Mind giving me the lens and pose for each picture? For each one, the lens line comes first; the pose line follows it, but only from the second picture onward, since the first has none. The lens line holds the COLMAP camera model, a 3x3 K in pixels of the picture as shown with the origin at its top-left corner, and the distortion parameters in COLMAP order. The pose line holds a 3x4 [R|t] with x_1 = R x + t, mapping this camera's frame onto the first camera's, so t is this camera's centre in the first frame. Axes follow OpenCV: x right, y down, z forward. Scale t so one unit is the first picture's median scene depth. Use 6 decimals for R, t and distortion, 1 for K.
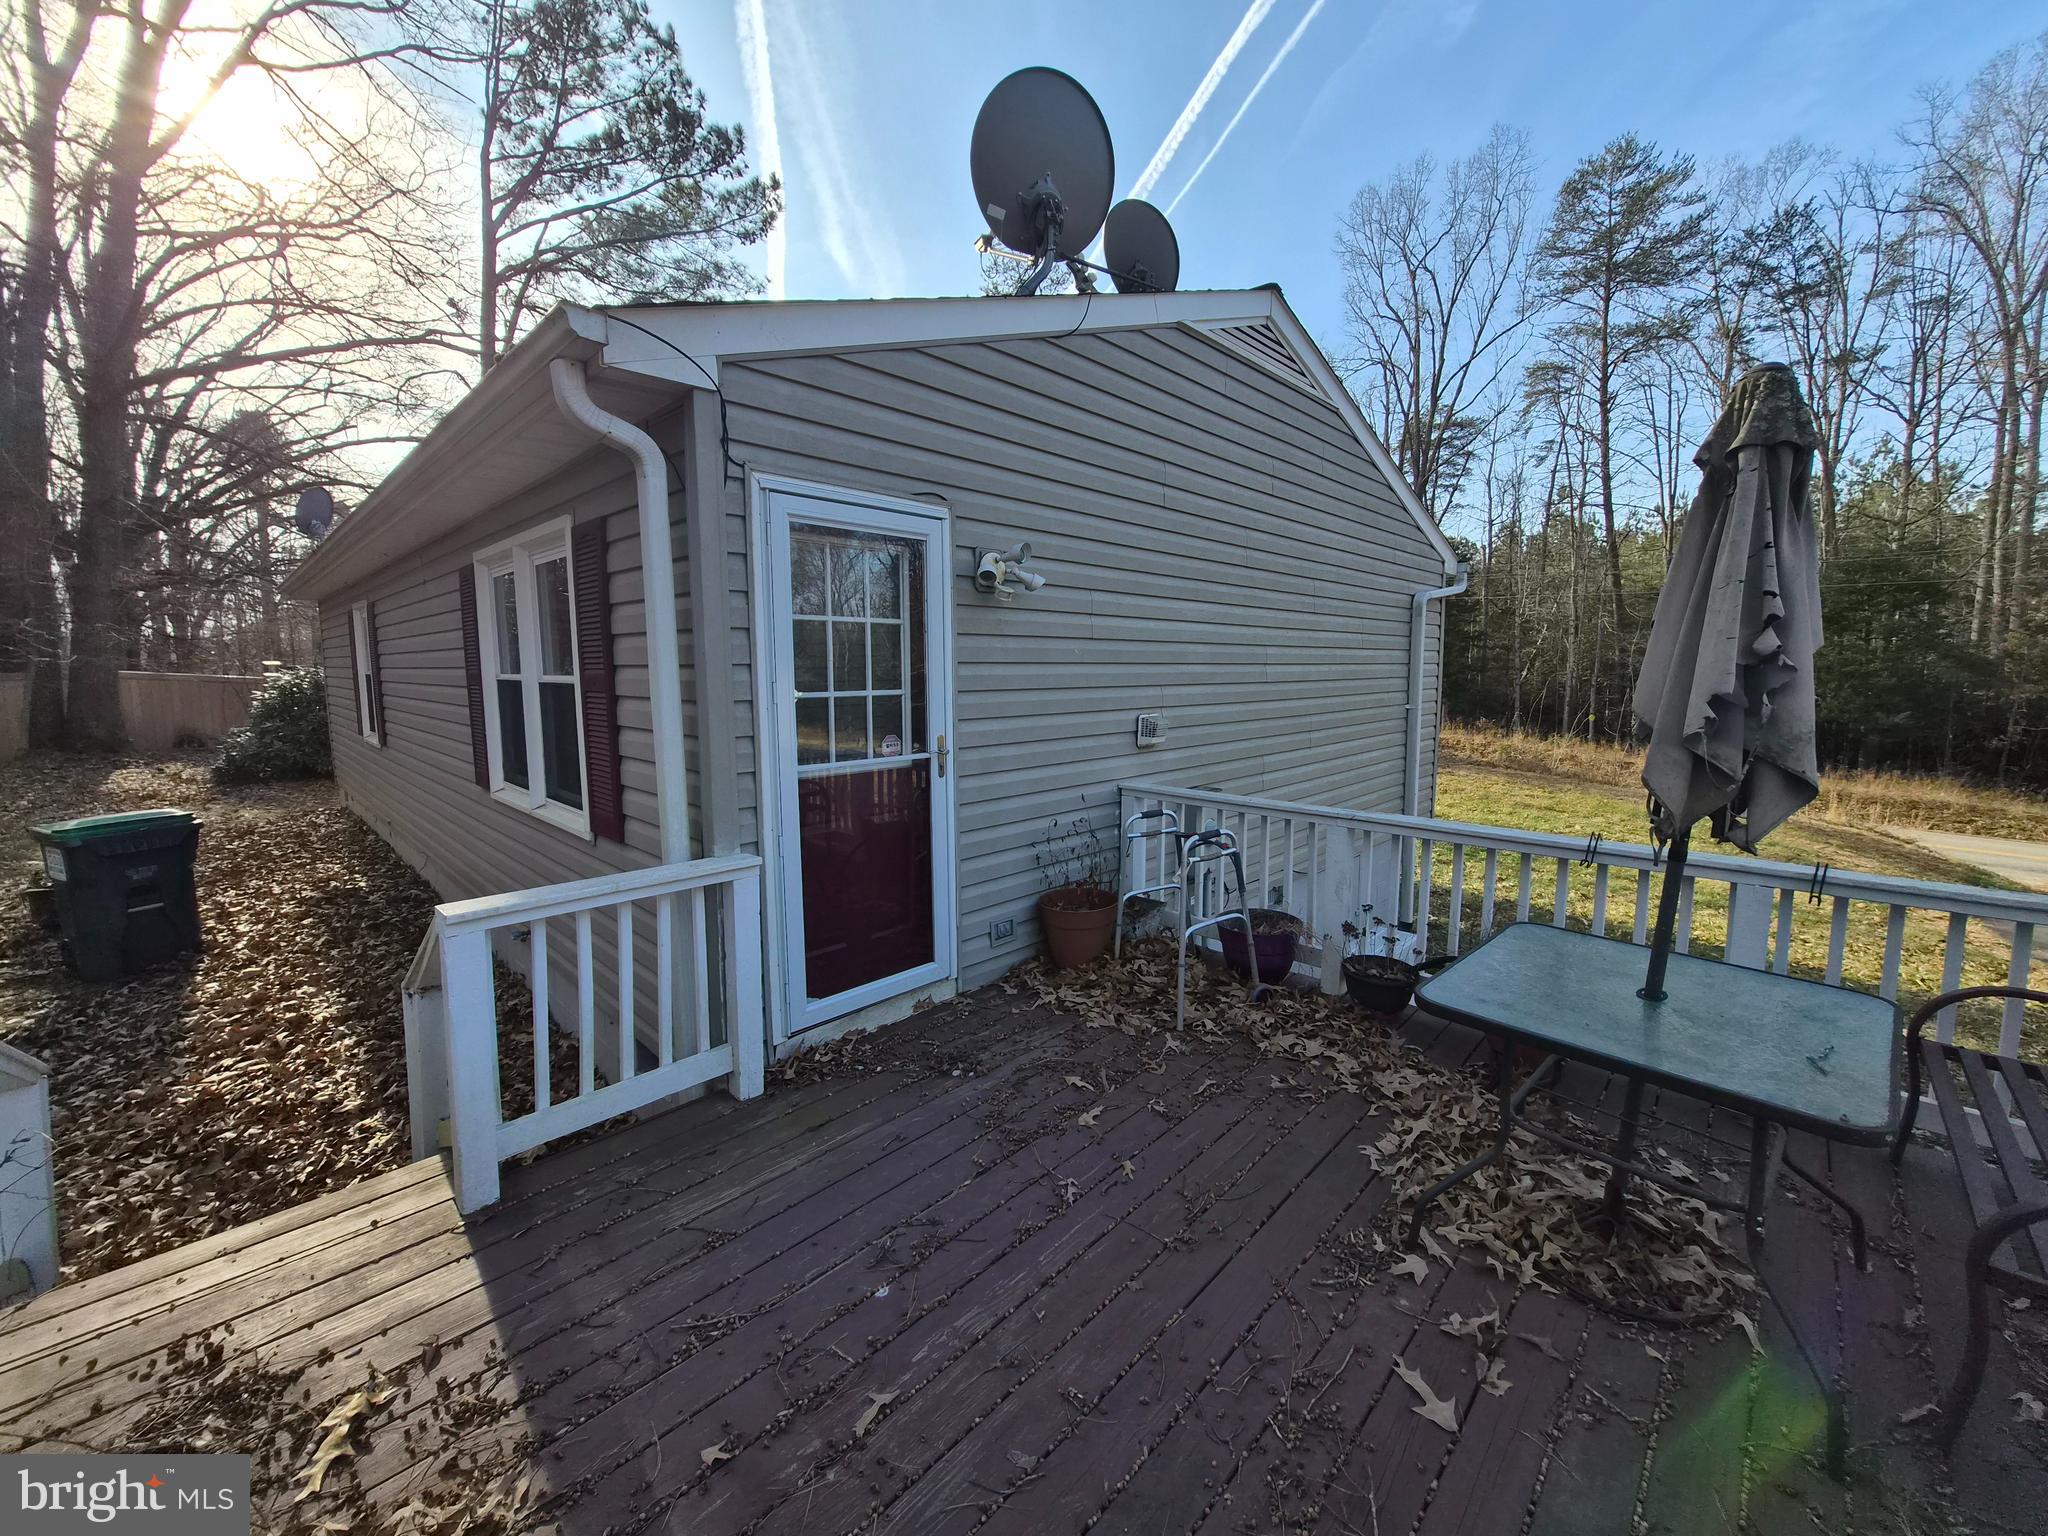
lens RADIAL K [[797.2, 0, 1030.6], [0, 797.2, 766.8], [0, 0, 1]] dist [0.002434, -0.000316]
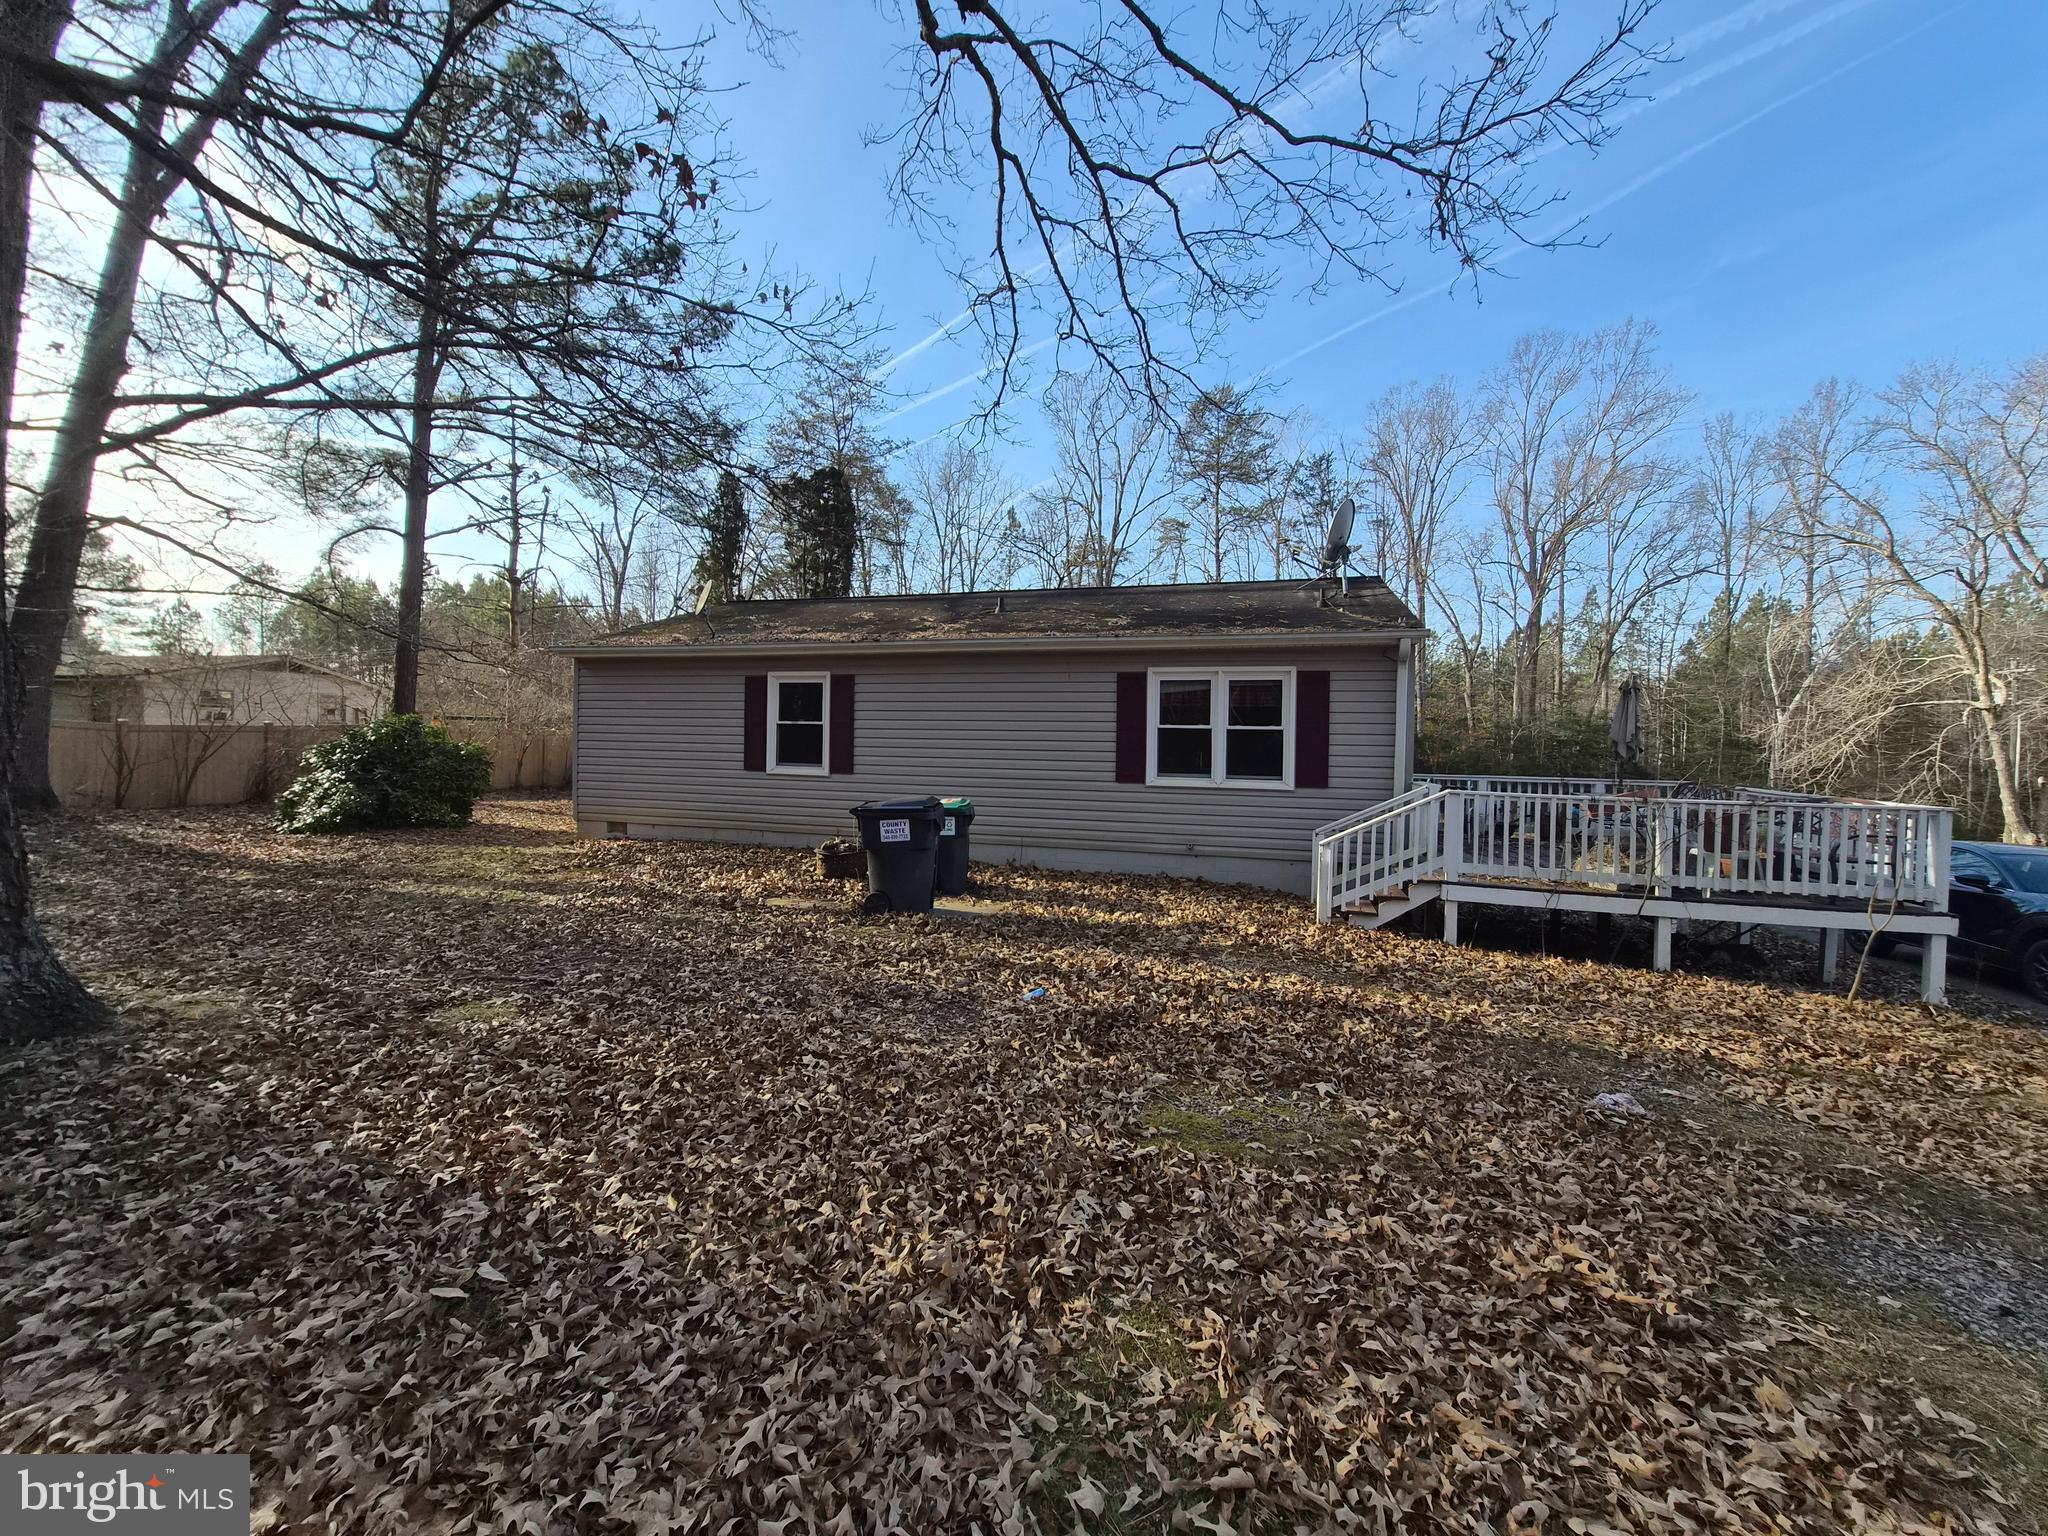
lens RADIAL K [[797.2, 0, 1014.1], [0, 797.2, 759.6], [0, 0, 1]] dist [0.002434, -0.000316]
pose [[0.887541, 0.002768, 0.460720, -0.279463], [0.039247, 0.995893, -0.081589, 0.009622], [-0.459053, 0.090495, 0.883788, -0.060372]]
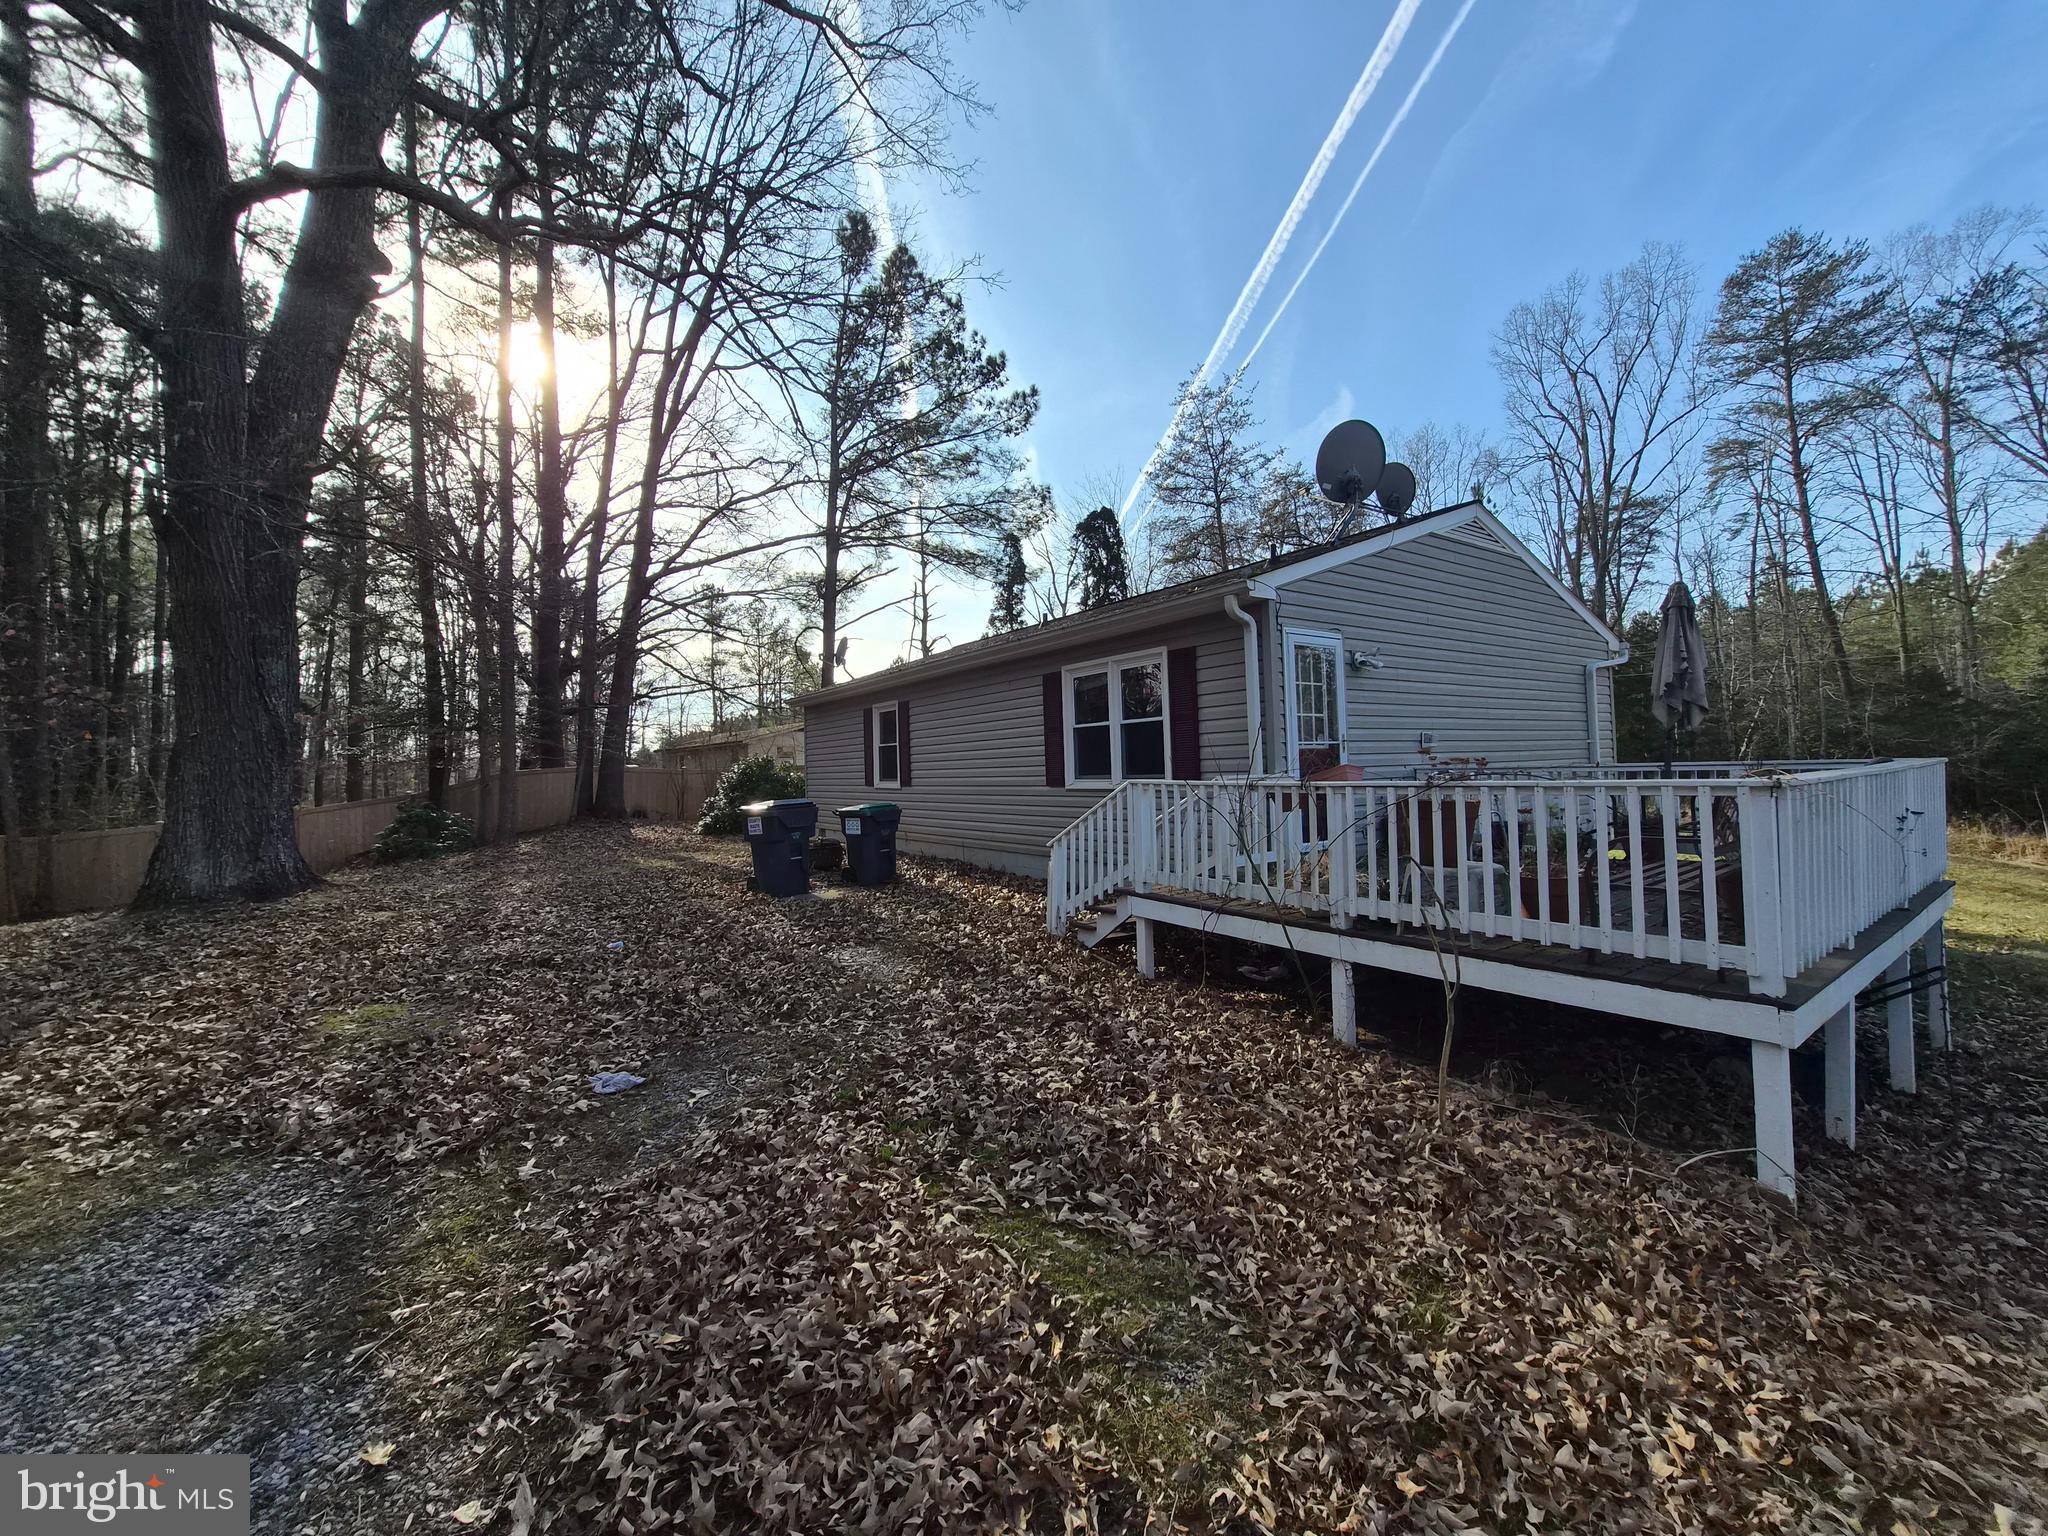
lens RADIAL K [[797.2, 0, 1035.9], [0, 797.2, 761.5], [0, 0, 1]] dist [0.002434, -0.000316]
pose [[0.982549, -0.027816, -0.183913, -0.042333], [0.003636, 0.991438, -0.130525, 0.025024], [0.185969, 0.127578, 0.974238, -0.101598]]
